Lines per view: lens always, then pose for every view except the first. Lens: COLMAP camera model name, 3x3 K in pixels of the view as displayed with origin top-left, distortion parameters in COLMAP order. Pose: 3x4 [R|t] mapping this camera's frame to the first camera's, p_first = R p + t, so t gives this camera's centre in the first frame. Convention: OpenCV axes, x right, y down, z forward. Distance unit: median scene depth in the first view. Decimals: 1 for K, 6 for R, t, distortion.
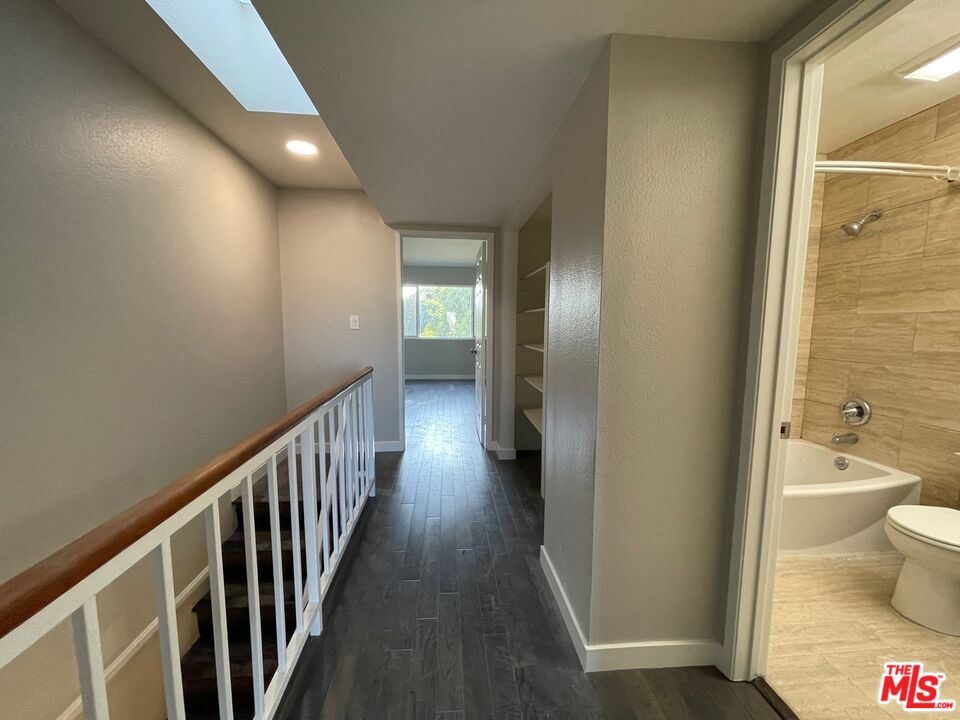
lens RADIAL K [[386.9, 0, 476.2], [0, 386.9, 363.9], [0, 0, 1]] dist [-0.001168, -0.000740]
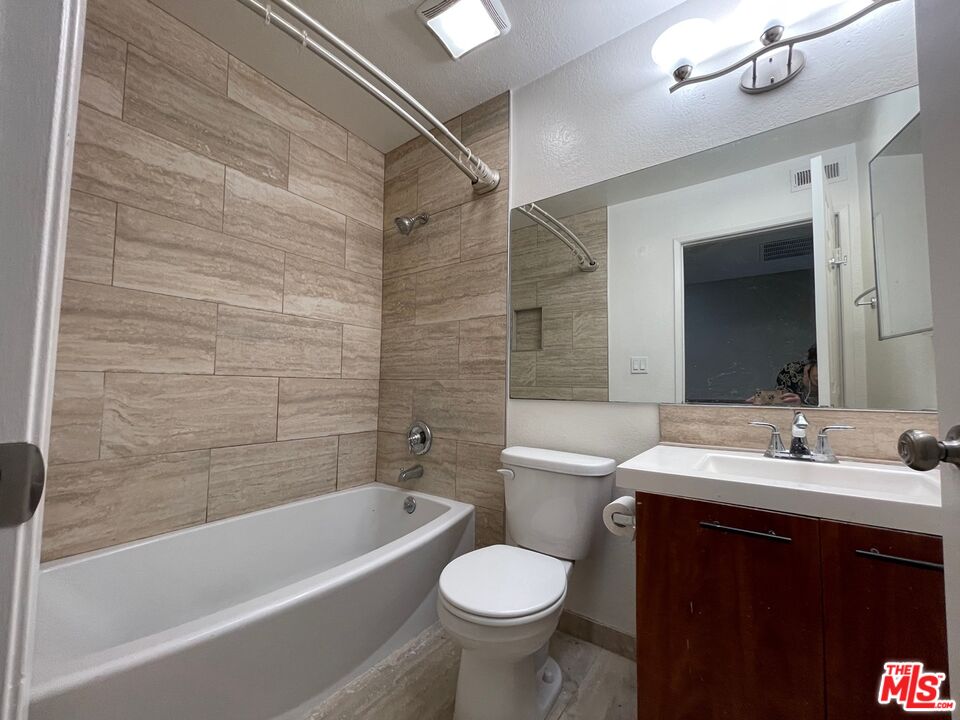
lens RADIAL K [[386.9, 0, 476.2], [0, 386.9, 363.9], [0, 0, 1]] dist [-0.001168, -0.000740]
pose [[0.665165, 0.043606, 0.745422, 0.449995], [0.068490, 0.990522, -0.119060, 0.075978], [-0.743549, 0.130249, 0.655874, 0.351118]]
